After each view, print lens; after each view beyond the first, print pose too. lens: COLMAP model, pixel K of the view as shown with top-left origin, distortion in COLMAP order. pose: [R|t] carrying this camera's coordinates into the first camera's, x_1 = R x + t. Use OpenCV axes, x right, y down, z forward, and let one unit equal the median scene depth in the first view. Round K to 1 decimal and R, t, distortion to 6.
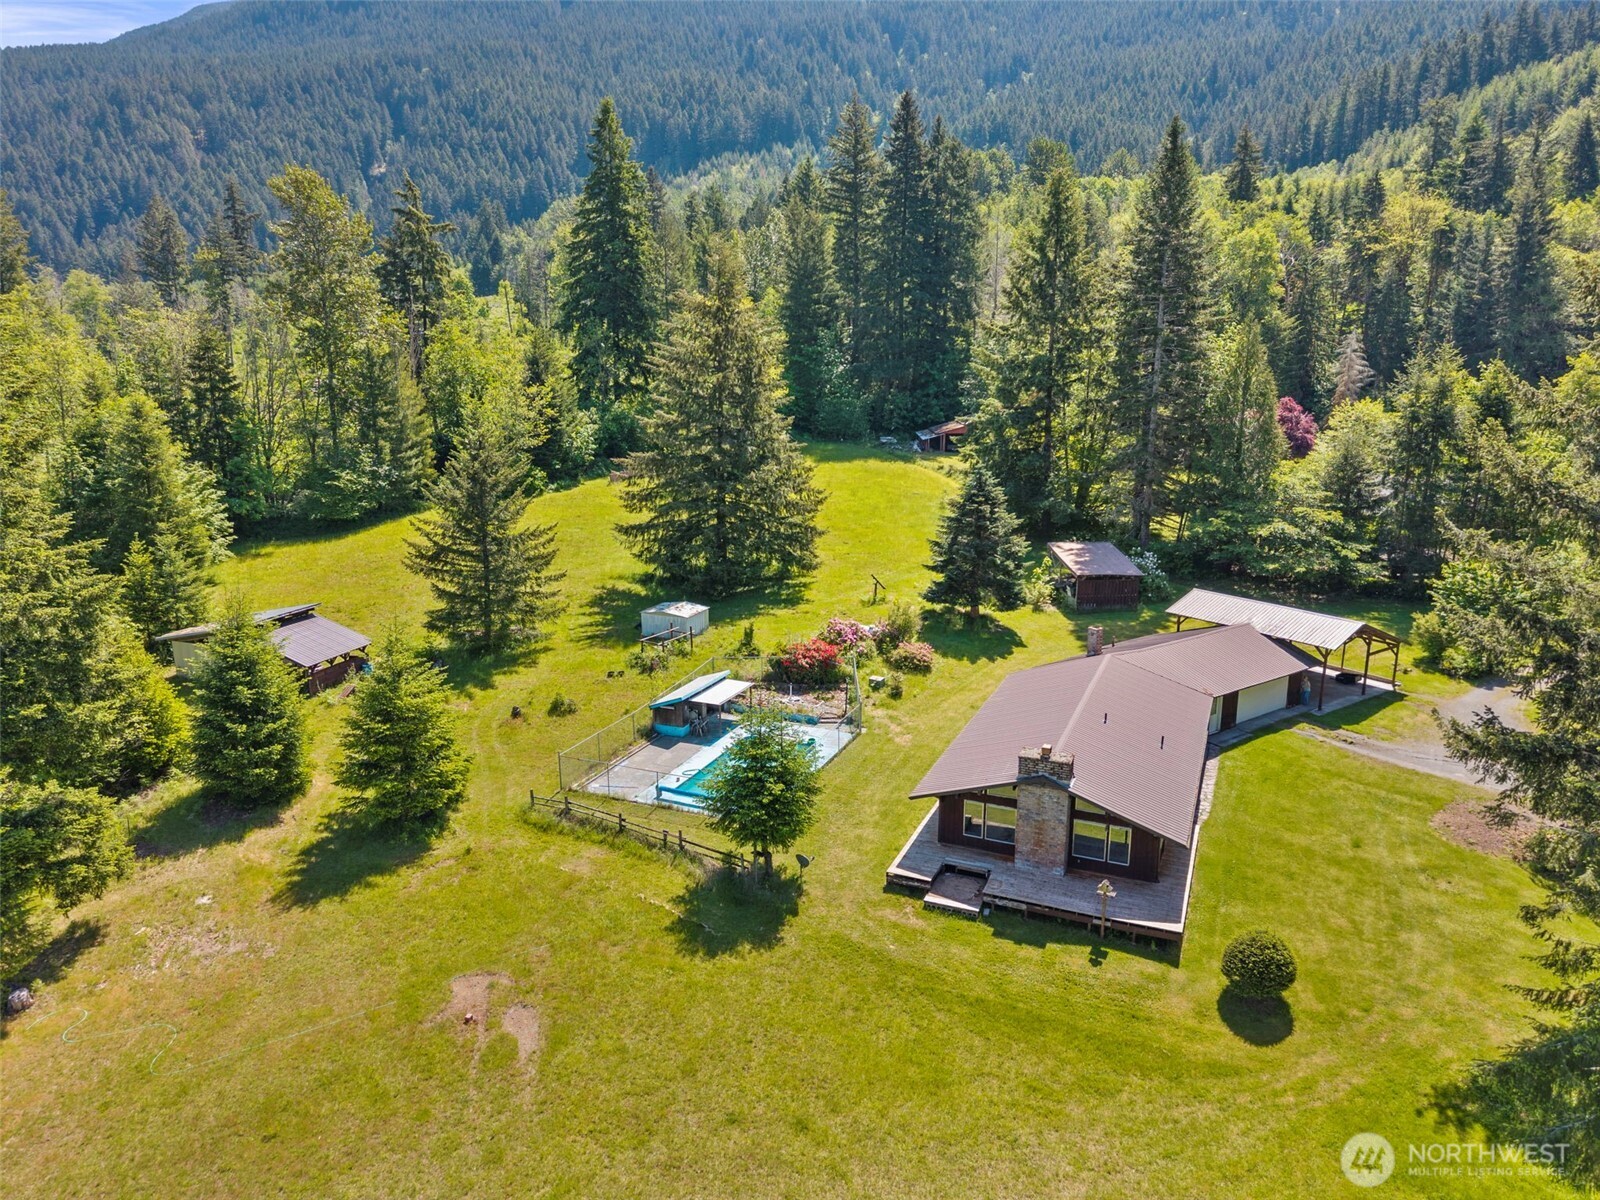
lens RADIAL K [[1065.8, 0, 800.0], [0, 1065.8, 600.0], [0, 0, 1]] dist [0.004031, -0.002864]
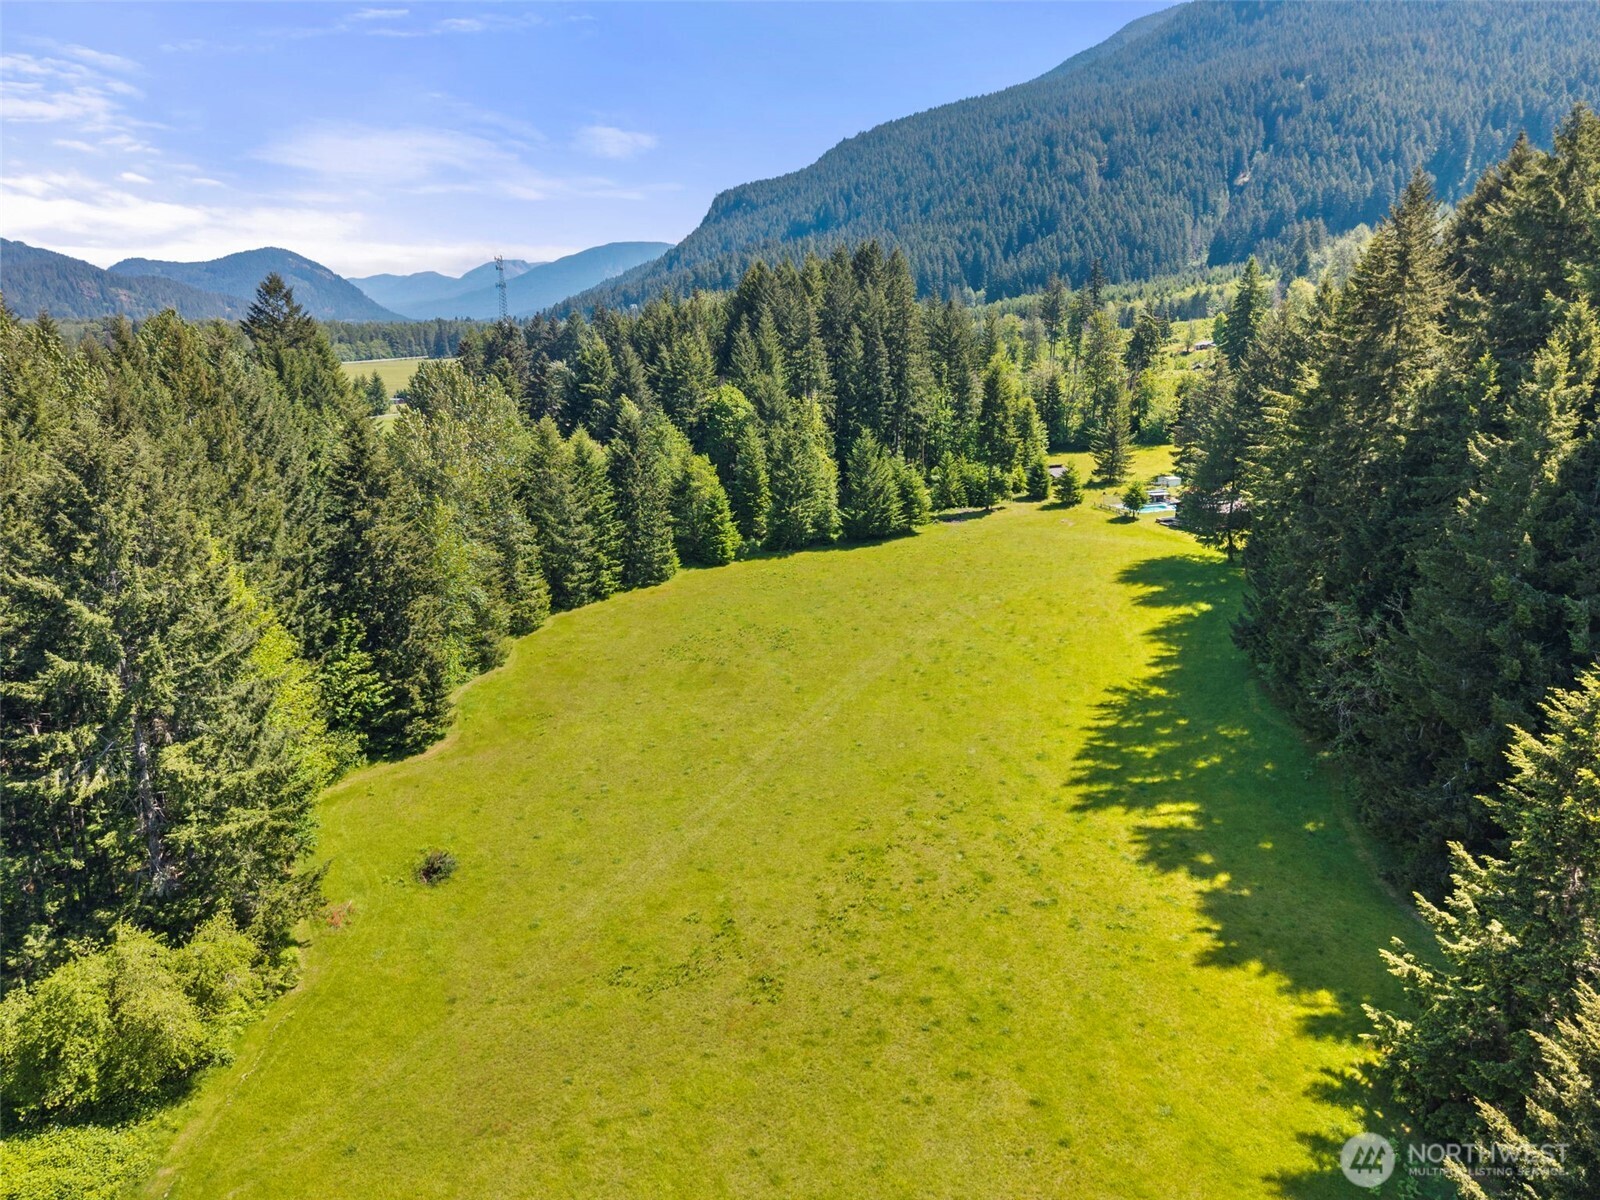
lens RADIAL K [[1065.8, 0, 800.0], [0, 1065.8, 600.0], [0, 0, 1]] dist [0.004031, -0.002864]
pose [[0.732868, 0.173483, -0.657882, 0.091798], [-0.159517, 0.983806, 0.081730, 0.021239], [0.661407, 0.045046, 0.748674, -0.154241]]
